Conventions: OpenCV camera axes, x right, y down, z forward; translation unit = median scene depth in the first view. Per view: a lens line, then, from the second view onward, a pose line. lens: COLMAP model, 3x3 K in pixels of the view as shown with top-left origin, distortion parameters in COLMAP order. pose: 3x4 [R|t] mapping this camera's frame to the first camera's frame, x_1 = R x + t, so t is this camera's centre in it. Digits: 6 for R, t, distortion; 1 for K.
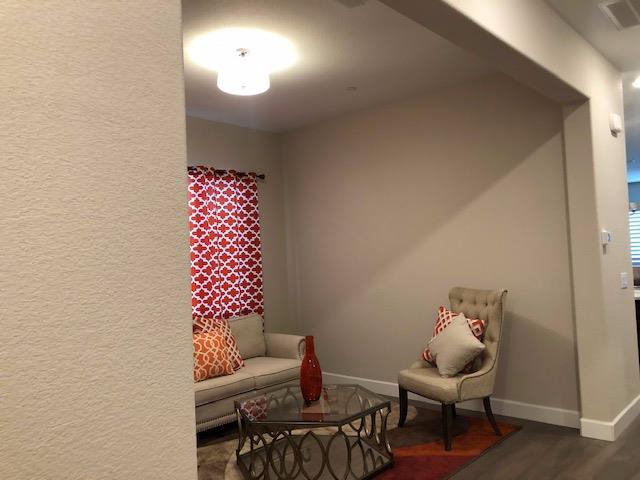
lens RADIAL K [[539.5, 0, 320.6], [0, 539.5, 239.6], [0, 0, 1]] dist [0.075586, -0.053533]
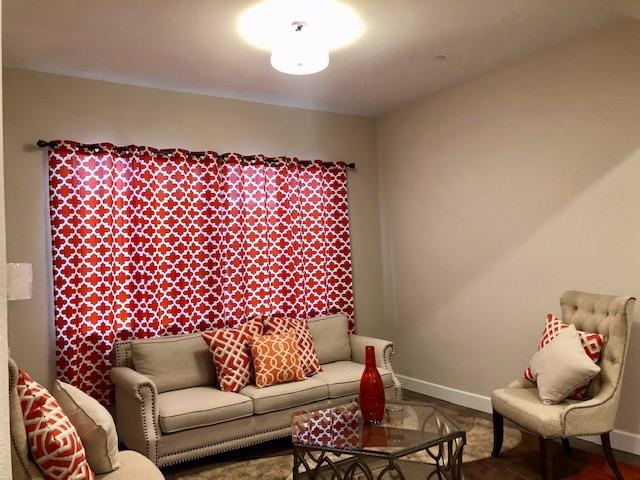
lens RADIAL K [[539.5, 0, 318.4], [0, 539.5, 238.6], [0, 0, 1]] dist [0.075586, -0.053533]
pose [[0.966778, -0.006279, -0.255539, 0.098301], [0.009501, 0.999890, 0.011377, -0.003484], [0.255440, -0.013427, 0.966732, 0.116275]]
